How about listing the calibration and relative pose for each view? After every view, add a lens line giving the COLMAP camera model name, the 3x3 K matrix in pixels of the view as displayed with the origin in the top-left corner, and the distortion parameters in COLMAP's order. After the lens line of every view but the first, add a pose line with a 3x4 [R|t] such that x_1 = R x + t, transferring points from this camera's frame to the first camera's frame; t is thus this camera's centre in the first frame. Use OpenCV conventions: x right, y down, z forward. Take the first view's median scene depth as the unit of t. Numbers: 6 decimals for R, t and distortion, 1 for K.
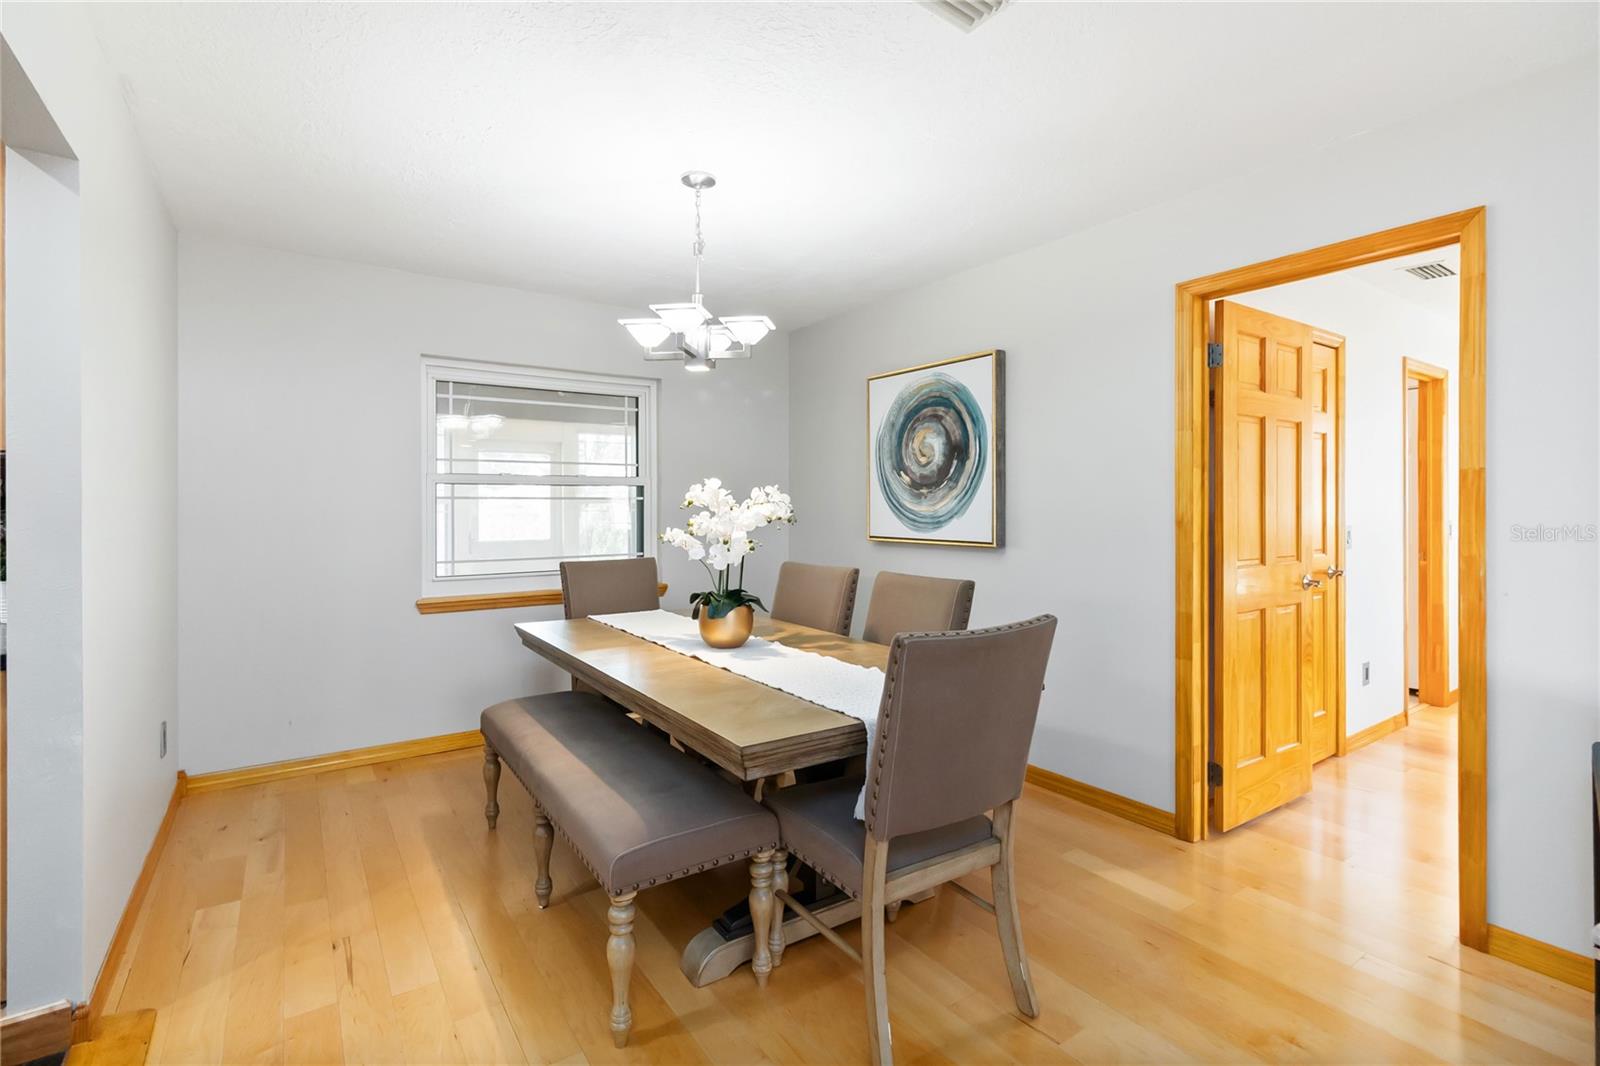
lens RADIAL K [[737.6, 0, 804.1], [0, 737.6, 507.0], [0, 0, 1]] dist [0.002092, 0.000539]
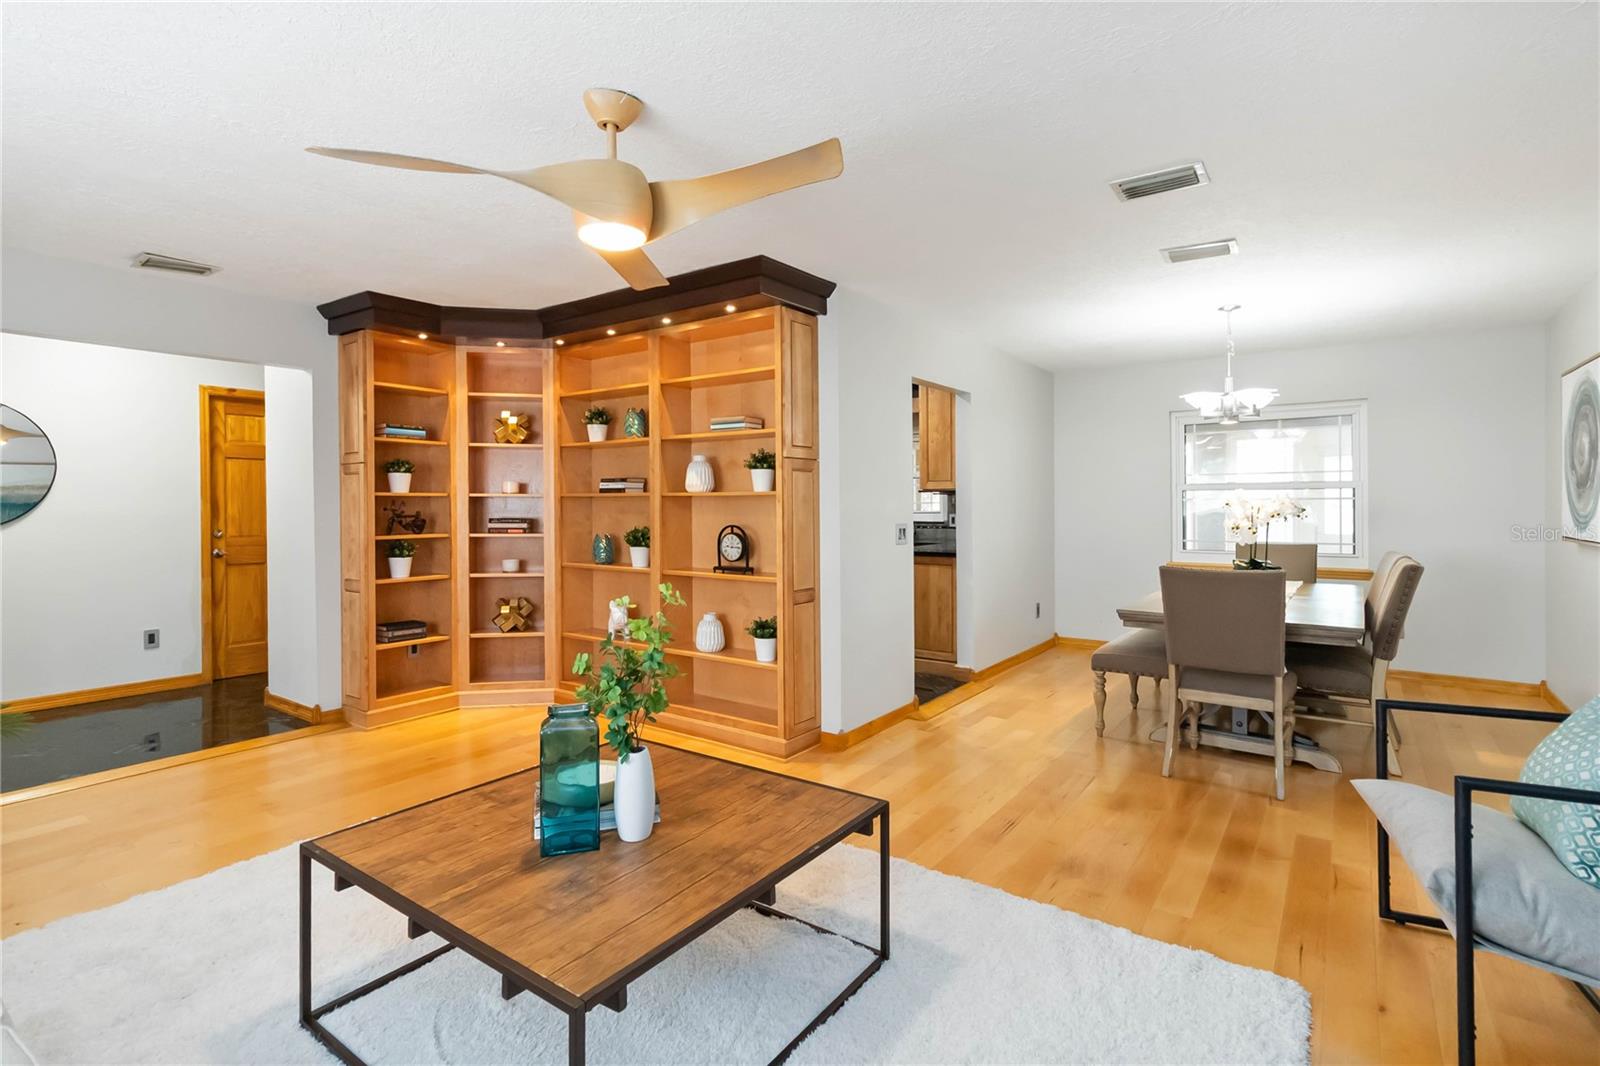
lens RADIAL K [[763.6, 0, 804.4], [0, 763.6, 509.0], [0, 0, 1]] dist [0.000505, 0.001210]
pose [[0.338252, 0.006841, -0.941031, 0.958933], [0.002809, 0.999962, 0.008280, -0.010275], [0.941051, -0.005444, 0.338220, -0.395064]]
